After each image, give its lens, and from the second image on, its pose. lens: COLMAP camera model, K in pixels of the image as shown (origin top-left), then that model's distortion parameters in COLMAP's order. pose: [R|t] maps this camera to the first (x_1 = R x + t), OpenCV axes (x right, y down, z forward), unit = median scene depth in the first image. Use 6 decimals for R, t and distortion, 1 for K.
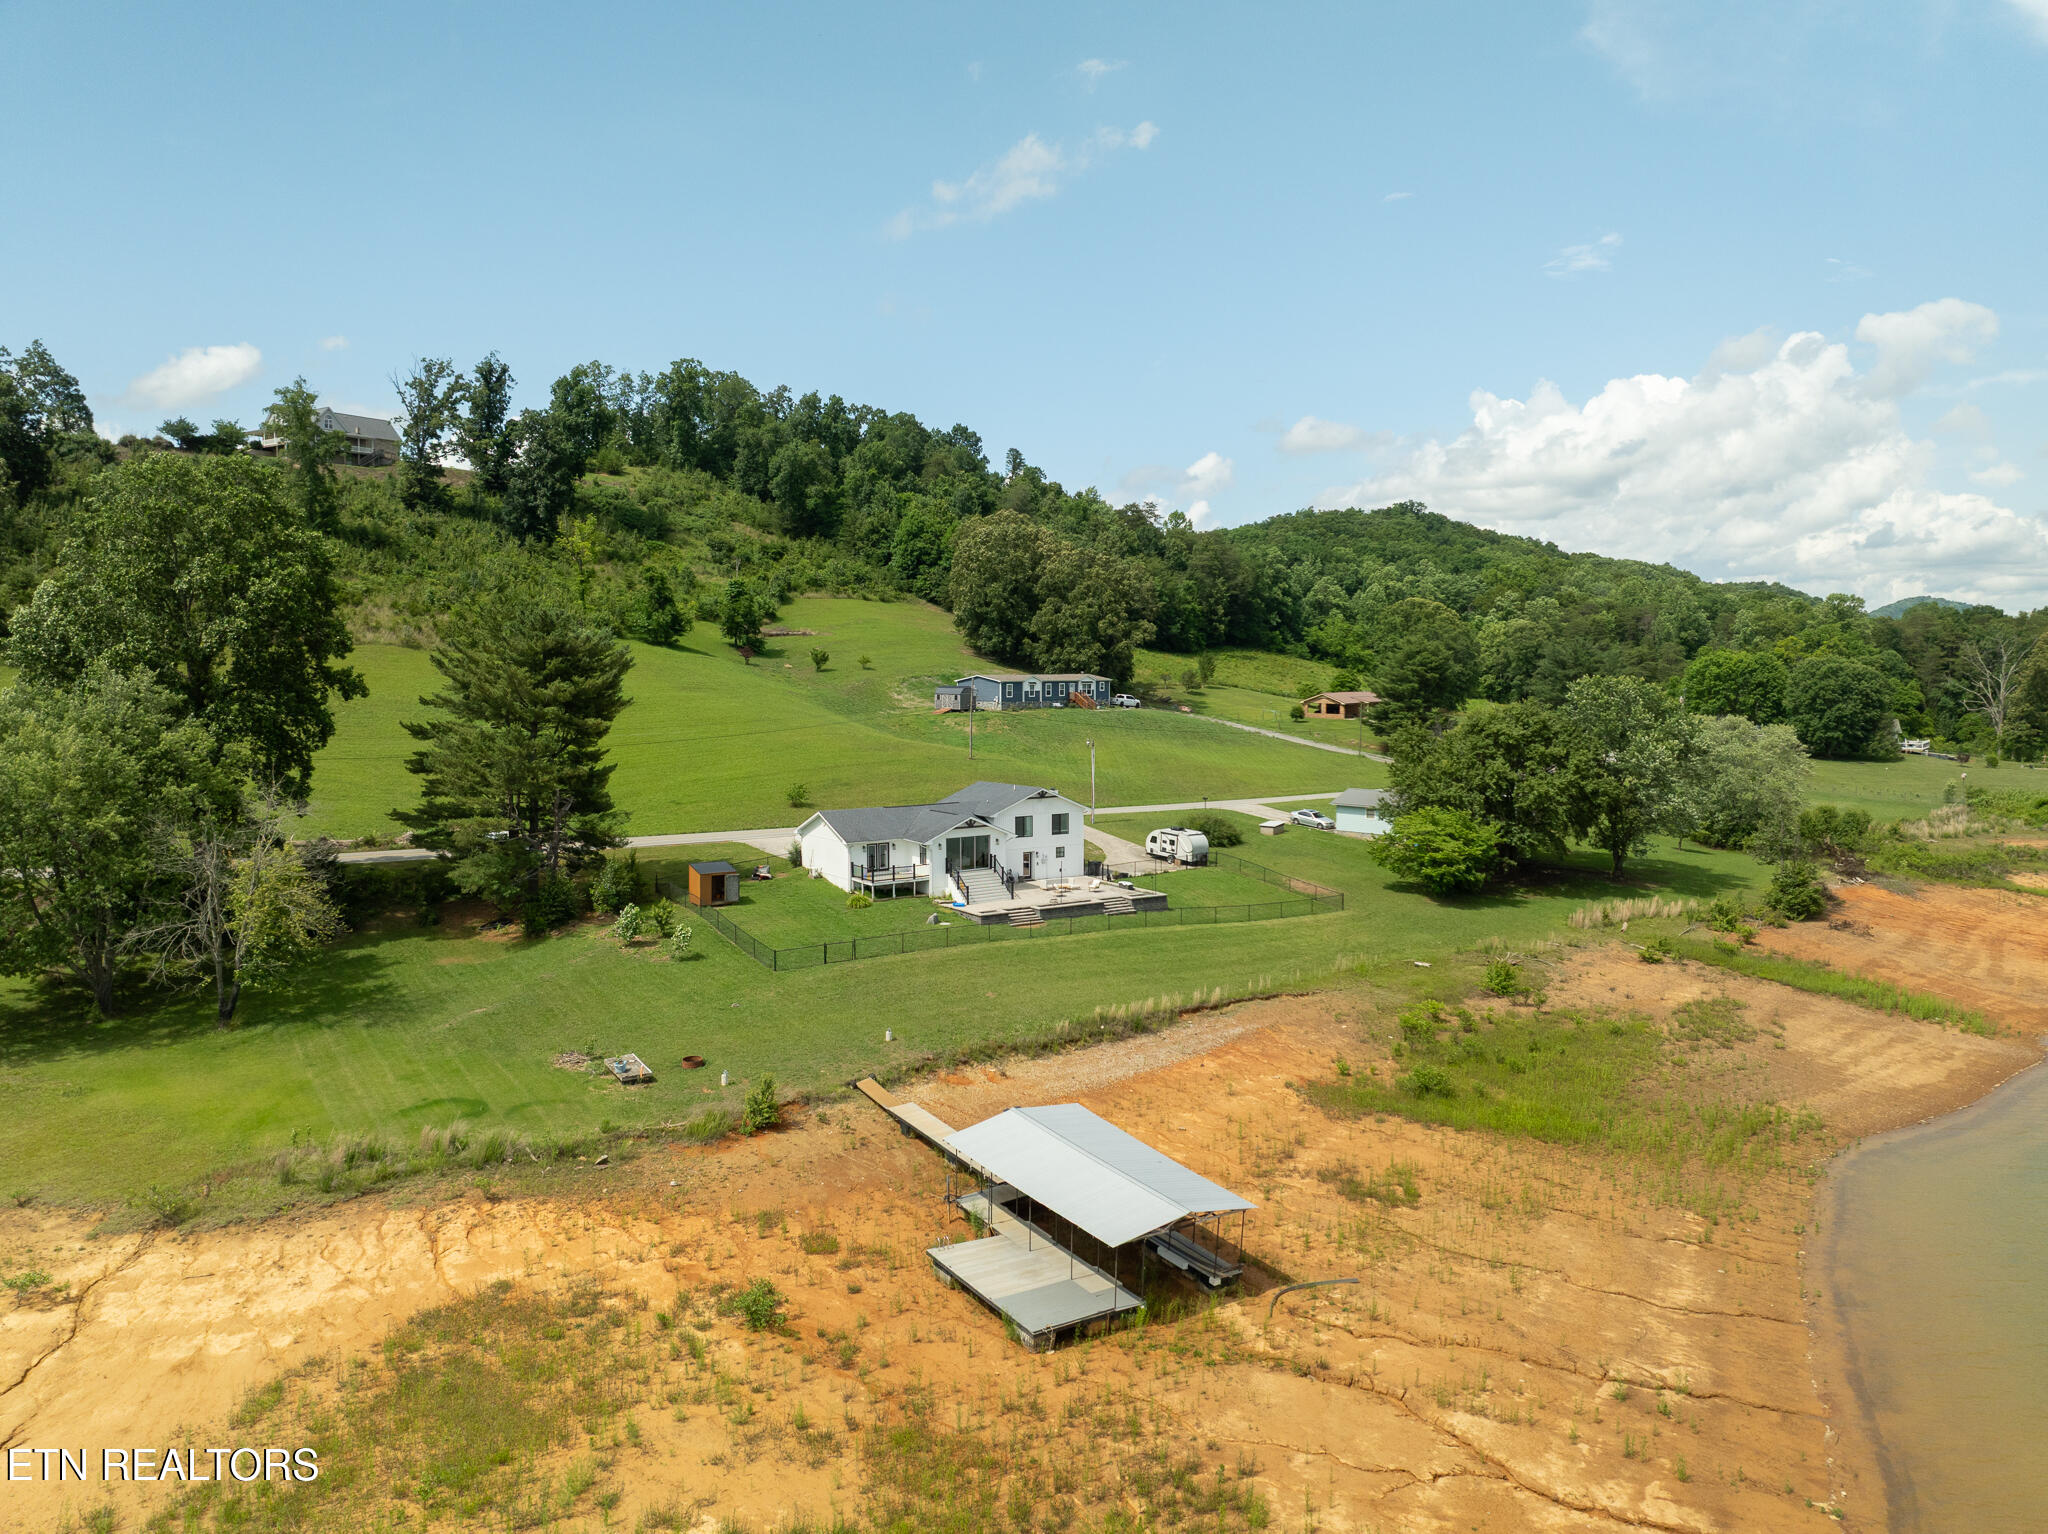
lens RADIAL K [[1443.8, 0, 1031.9], [0, 1443.8, 781.9], [0, 0, 1]] dist [-0.048809, 0.019444]
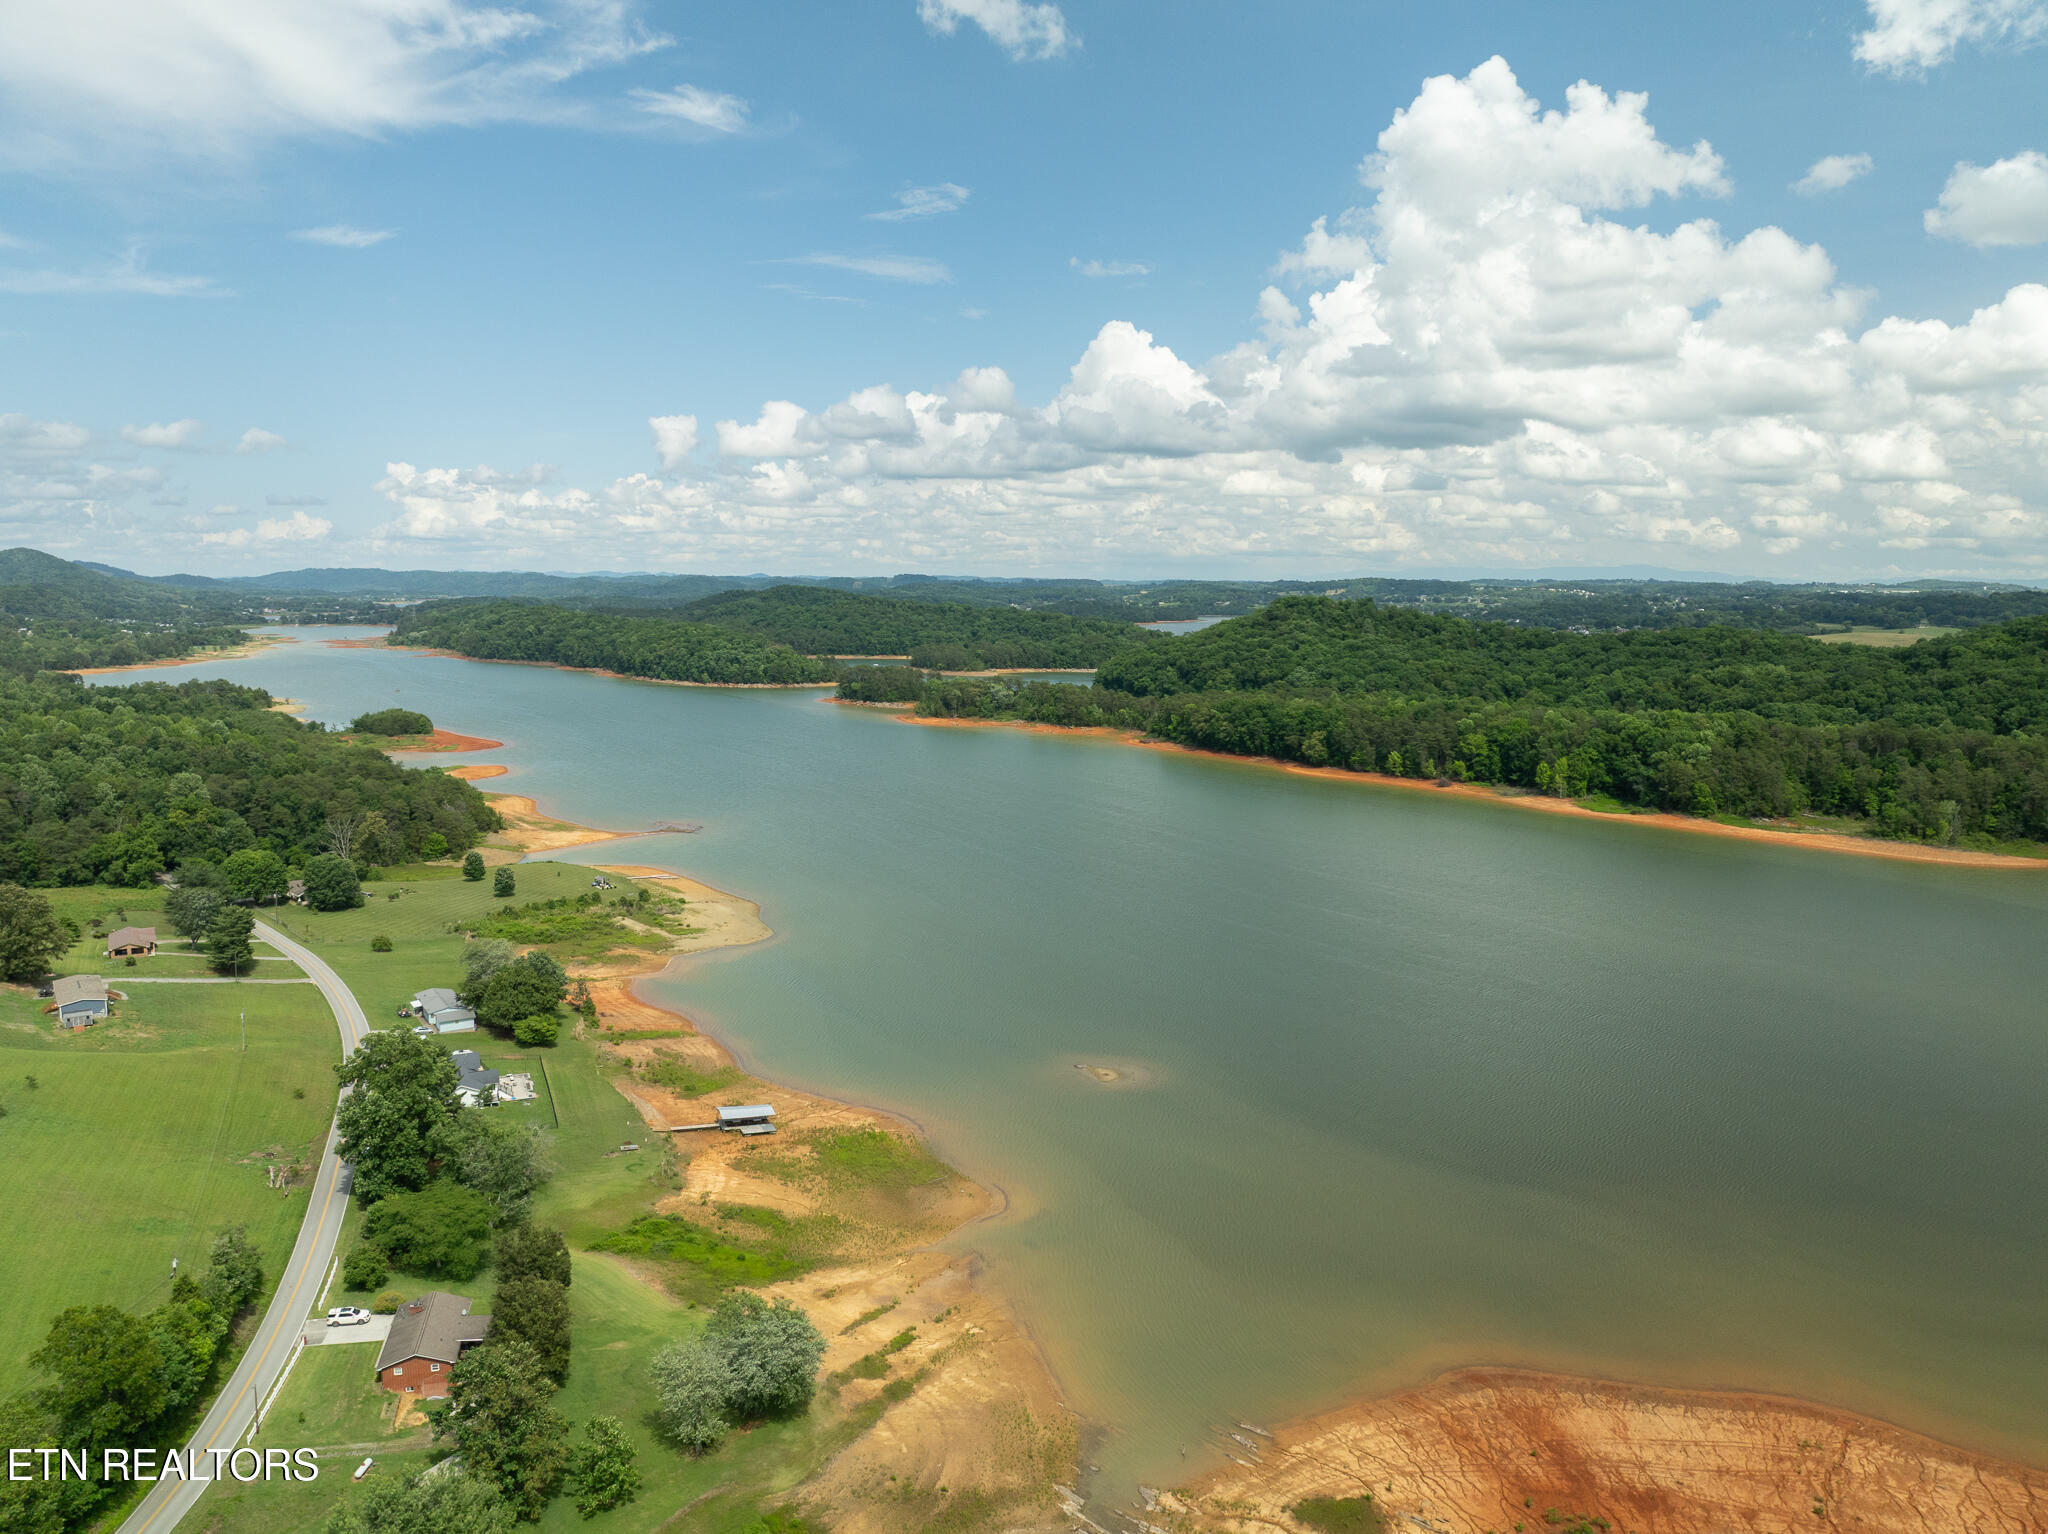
lens RADIAL K [[1443.8, 0, 1035.9], [0, 1443.8, 696.4], [0, 0, 1]] dist [-0.048809, 0.019444]
pose [[0.173320, -0.077099, 0.981843, -2.927192], [0.074435, 0.995105, 0.065000, -0.922935], [-0.982049, 0.061818, 0.178210, -0.686007]]
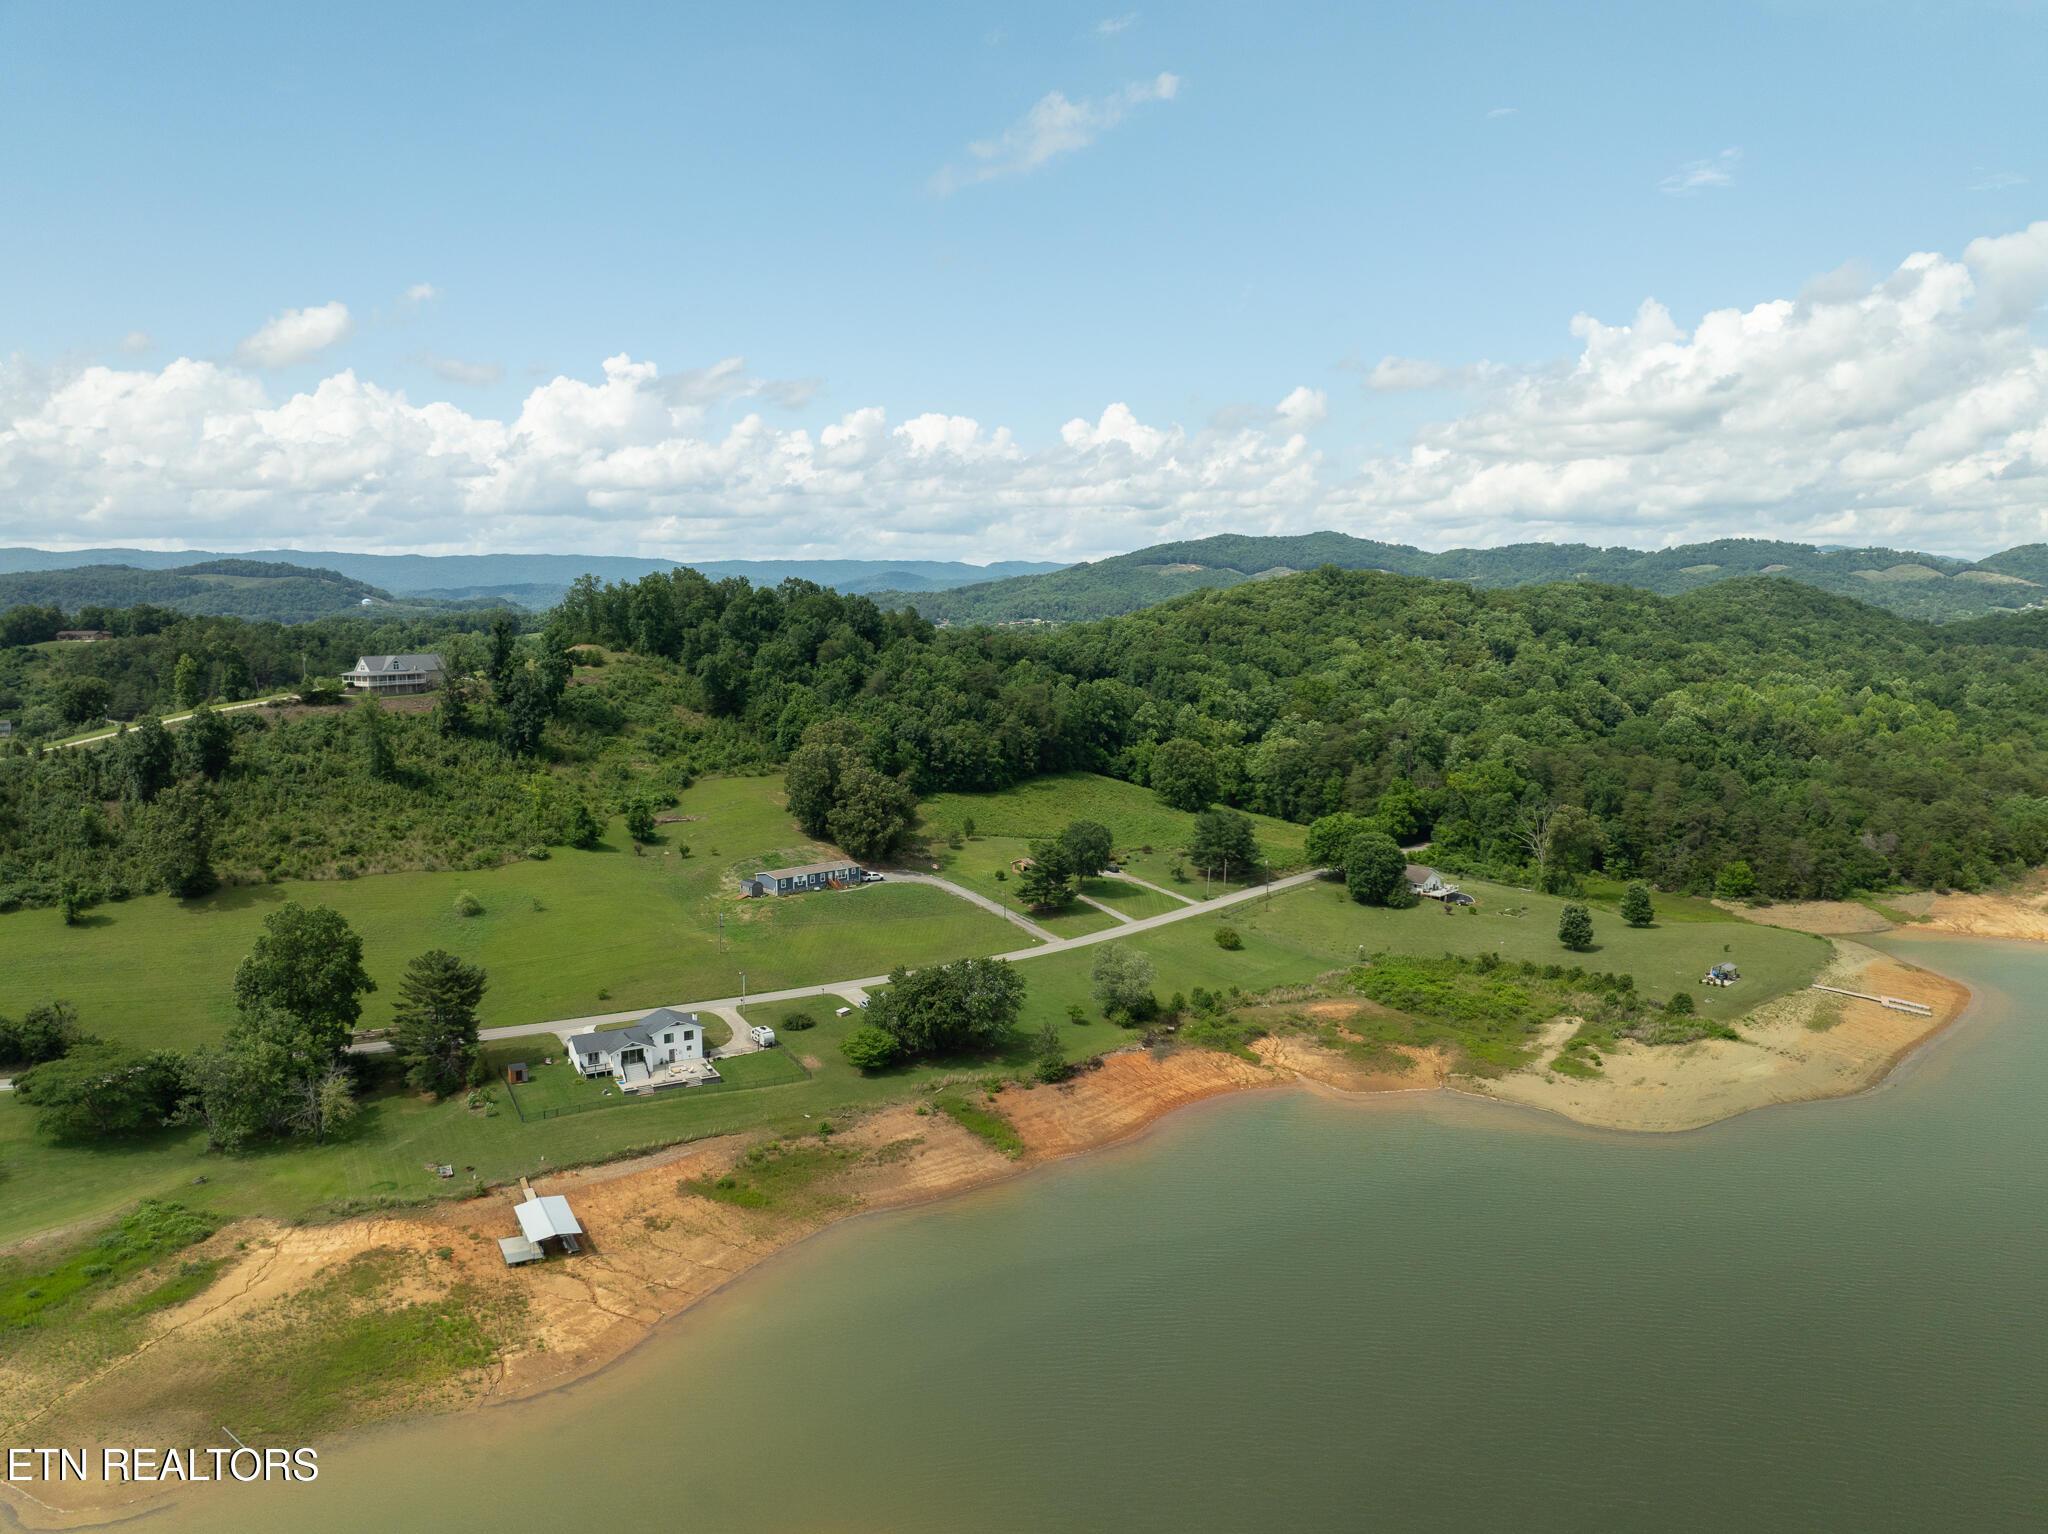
lens RADIAL K [[1443.8, 0, 1017.0], [0, 1443.8, 775.1], [0, 0, 1]] dist [-0.048809, 0.019444]
pose [[0.996296, 0.004120, -0.085897, 0.853653], [-0.000727, 0.999220, 0.039492, -0.549471], [0.085992, -0.039284, 0.995521, -1.350329]]
